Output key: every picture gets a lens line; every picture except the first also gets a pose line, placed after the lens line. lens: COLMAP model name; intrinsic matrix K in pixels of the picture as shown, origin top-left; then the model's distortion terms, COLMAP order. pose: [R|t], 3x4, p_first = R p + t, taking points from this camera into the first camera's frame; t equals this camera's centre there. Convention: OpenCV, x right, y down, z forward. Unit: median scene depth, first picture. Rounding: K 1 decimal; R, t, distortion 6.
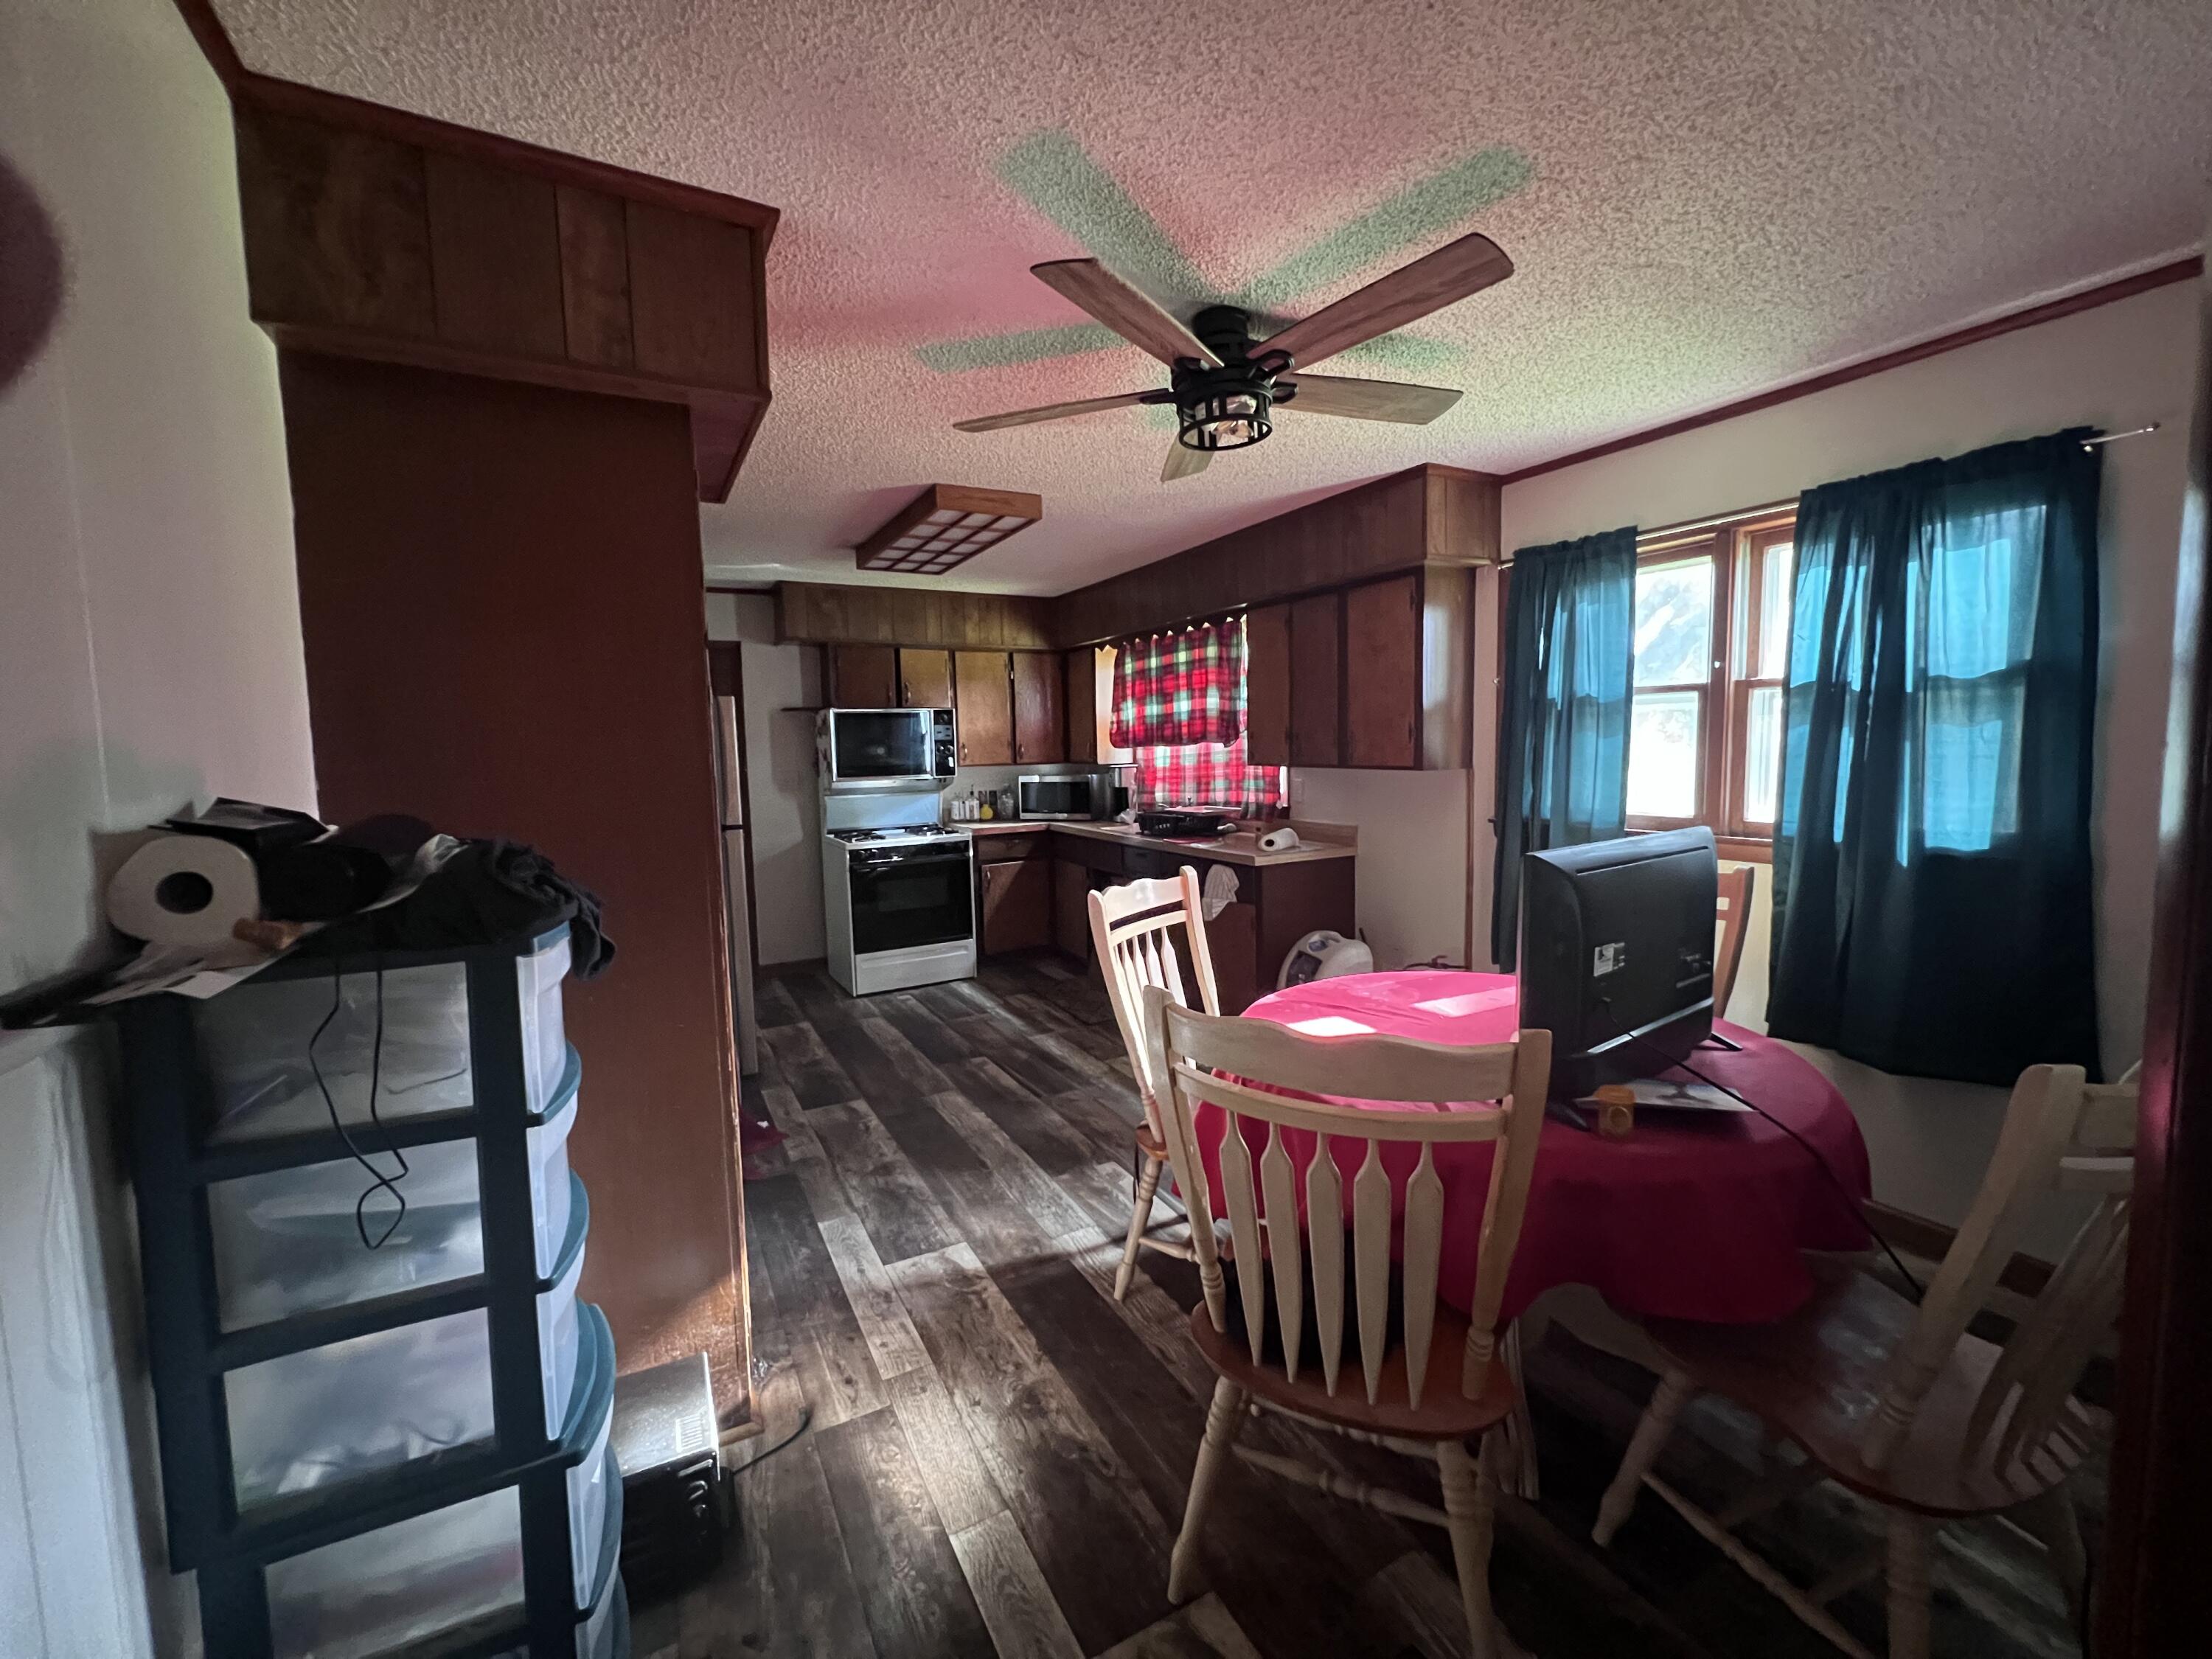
lens RADIAL K [[892.5, 0, 1098.5], [0, 892.5, 830.1], [0, 0, 1]] dist [-0.000482, -0.000010]
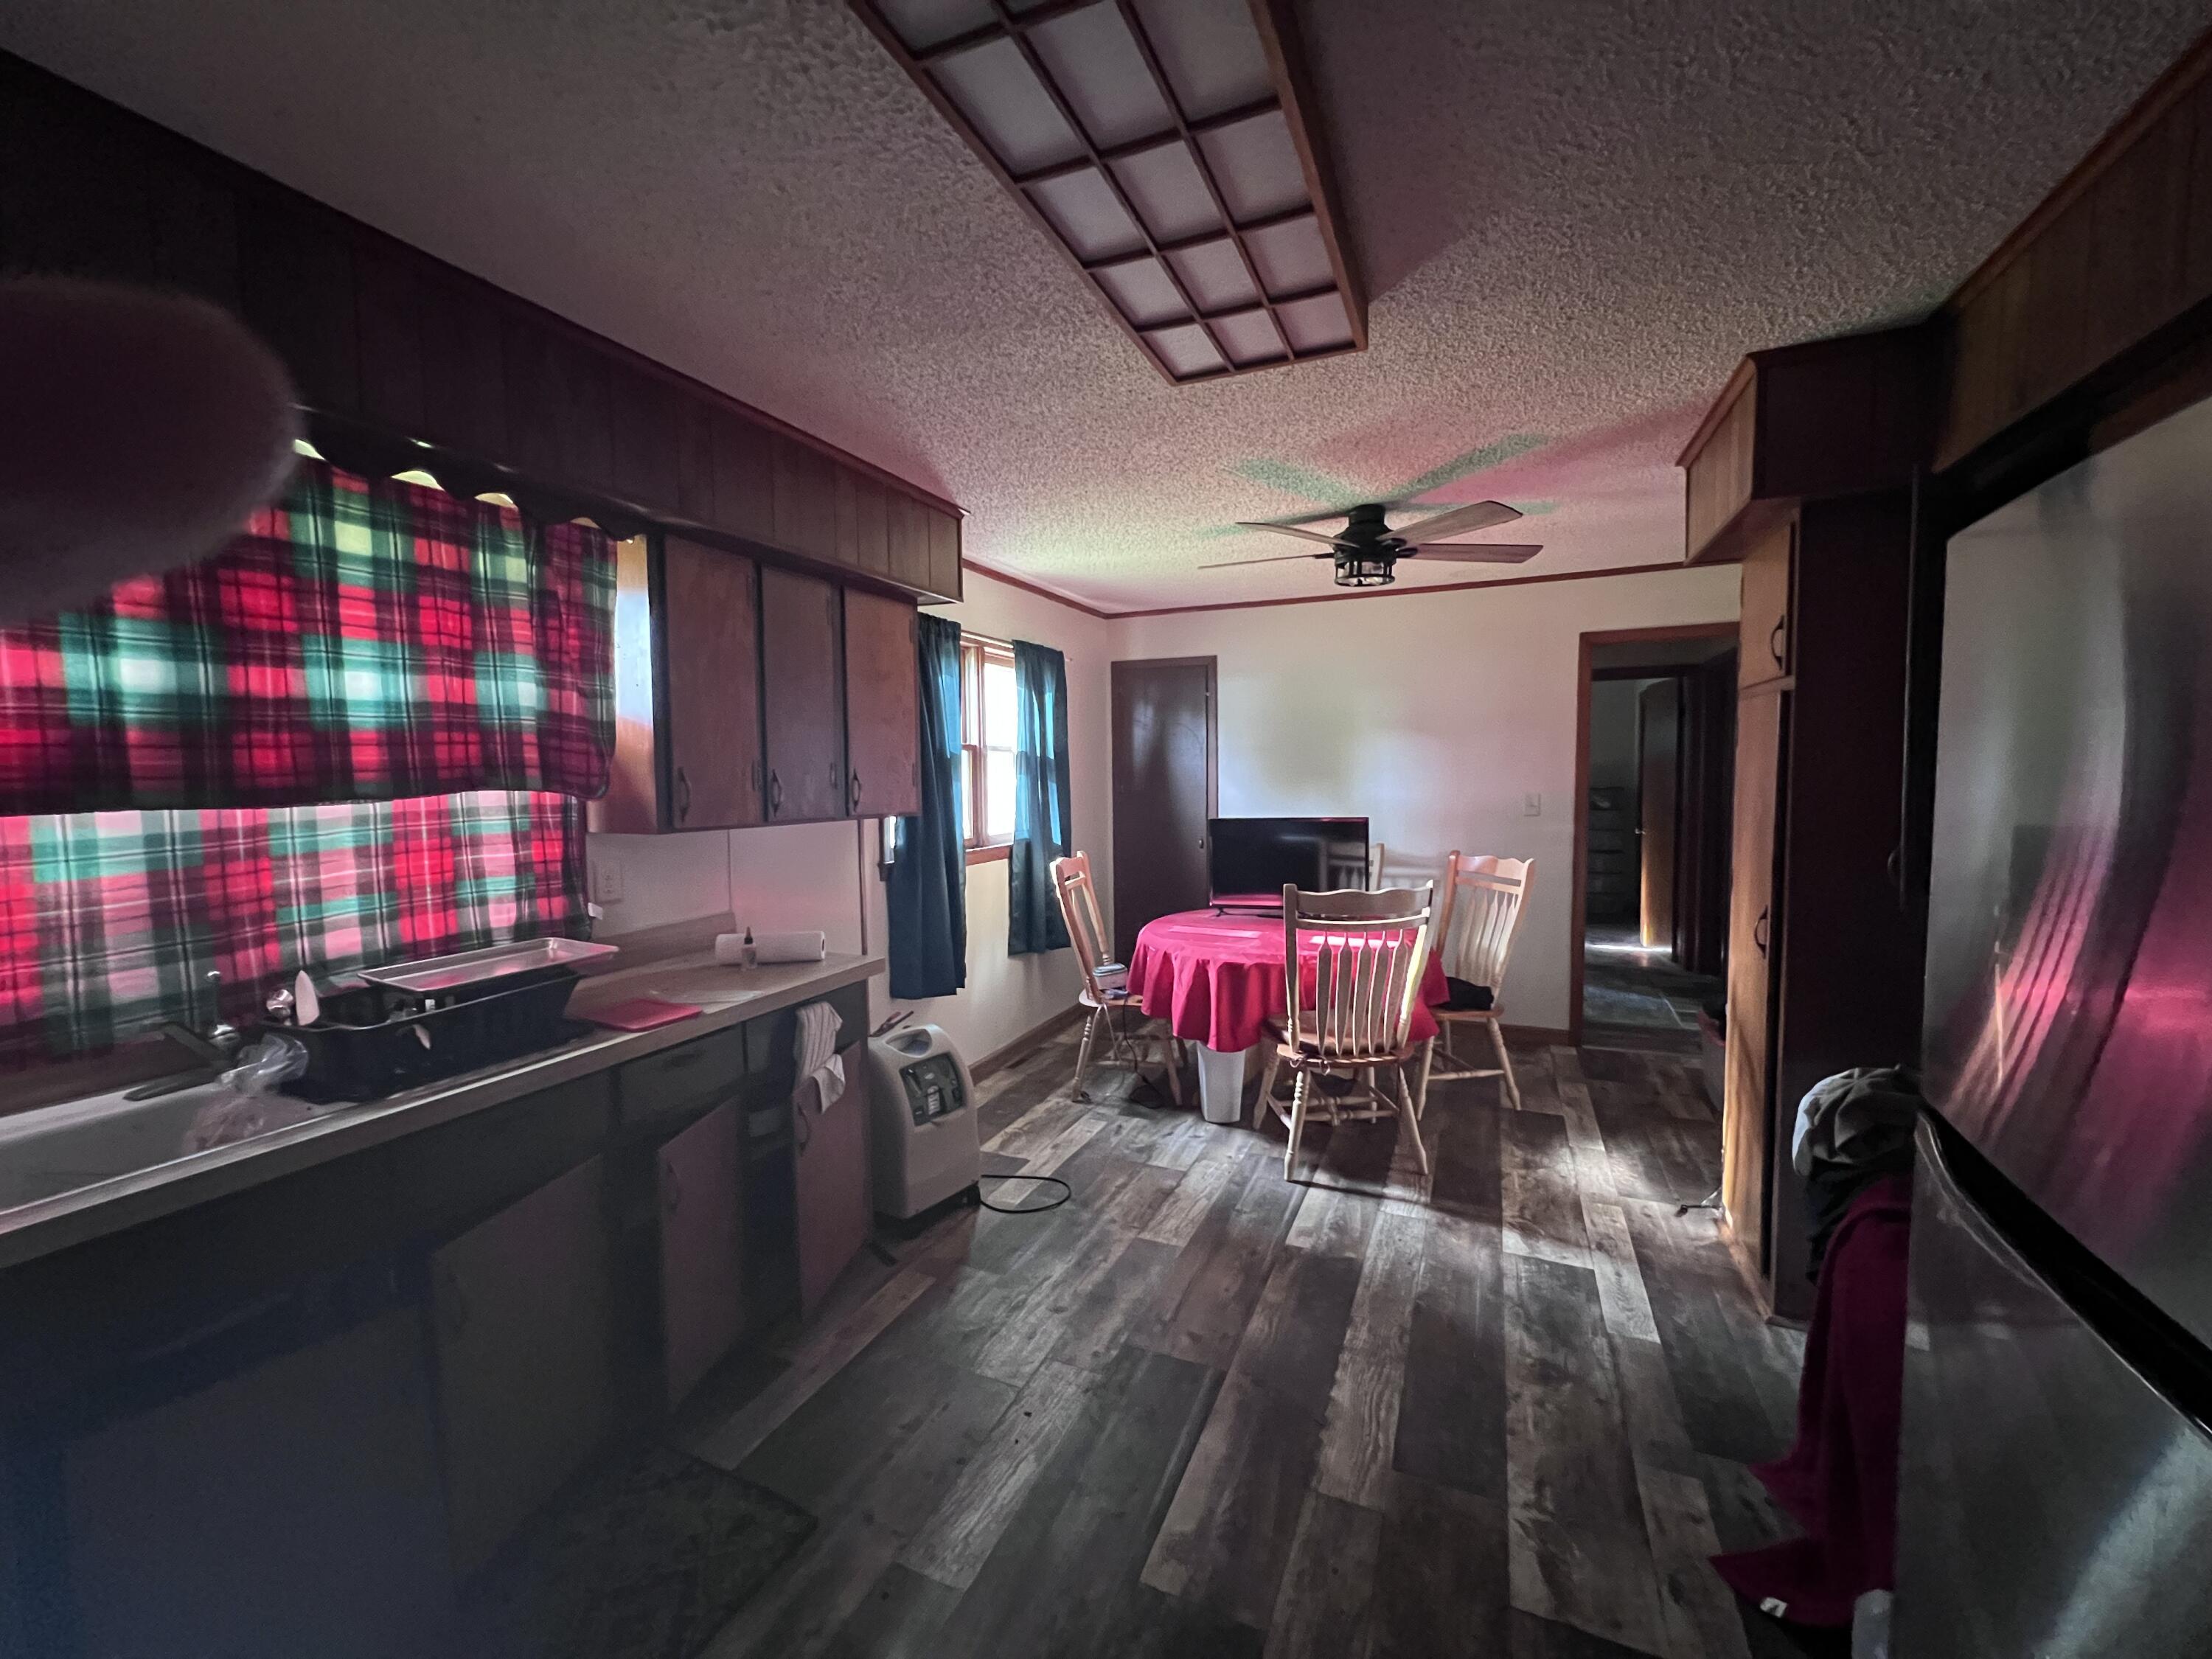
lens RADIAL K [[892.5, 0, 1097.4], [0, 892.5, 819.8], [0, 0, 1]] dist [-0.000482, -0.000010]
pose [[-0.614857, -0.013799, 0.788518, -0.653434], [0.099704, 0.990464, 0.095078, -0.174977], [-0.782311, 0.137078, -0.607618, 1.885758]]
